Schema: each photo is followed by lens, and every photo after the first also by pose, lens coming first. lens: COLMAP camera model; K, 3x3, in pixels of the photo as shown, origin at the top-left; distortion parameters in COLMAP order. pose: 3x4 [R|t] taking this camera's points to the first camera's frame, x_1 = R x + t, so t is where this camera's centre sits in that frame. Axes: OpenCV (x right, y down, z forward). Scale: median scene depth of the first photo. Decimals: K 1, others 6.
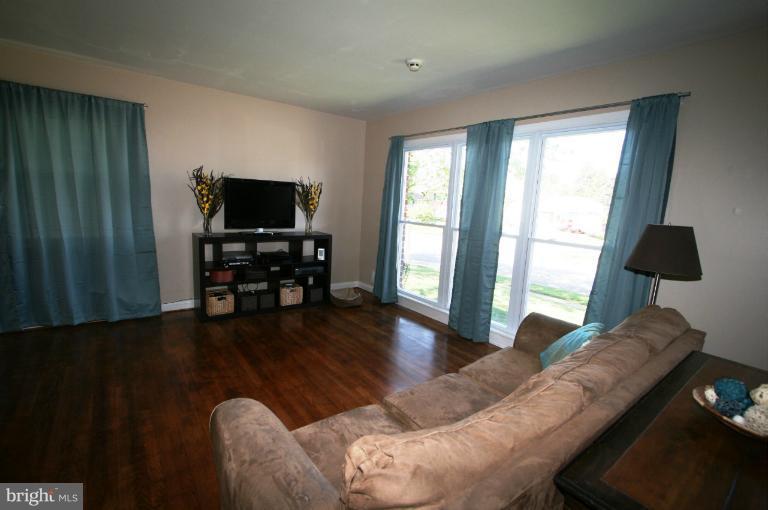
lens RADIAL K [[352.3, 0, 385.8], [0, 352.3, 256.2], [0, 0, 1]] dist [-0.011873, 0.000754]
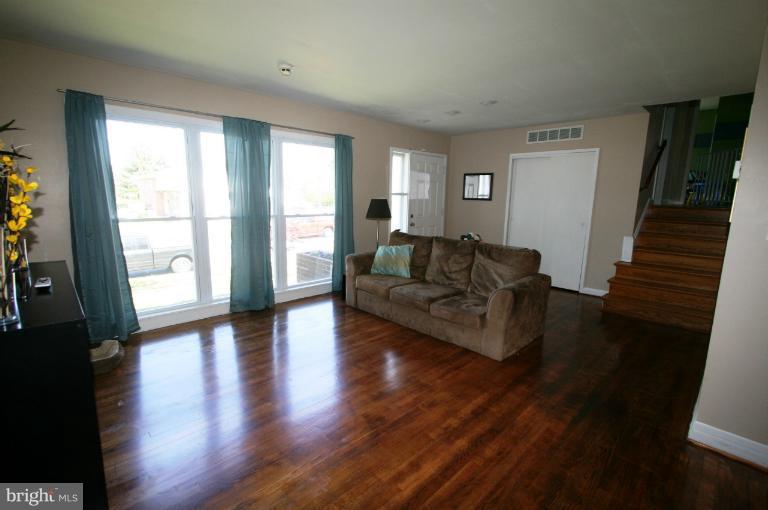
lens RADIAL K [[352.3, 0, 377.5], [0, 352.3, 259.0], [0, 0, 1]] dist [-0.011873, 0.000754]
pose [[-0.102664, -0.235832, 0.966356, -0.841282], [0.133191, 0.959482, 0.248304, -0.154181], [-0.985759, 0.154202, -0.067094, 0.647942]]
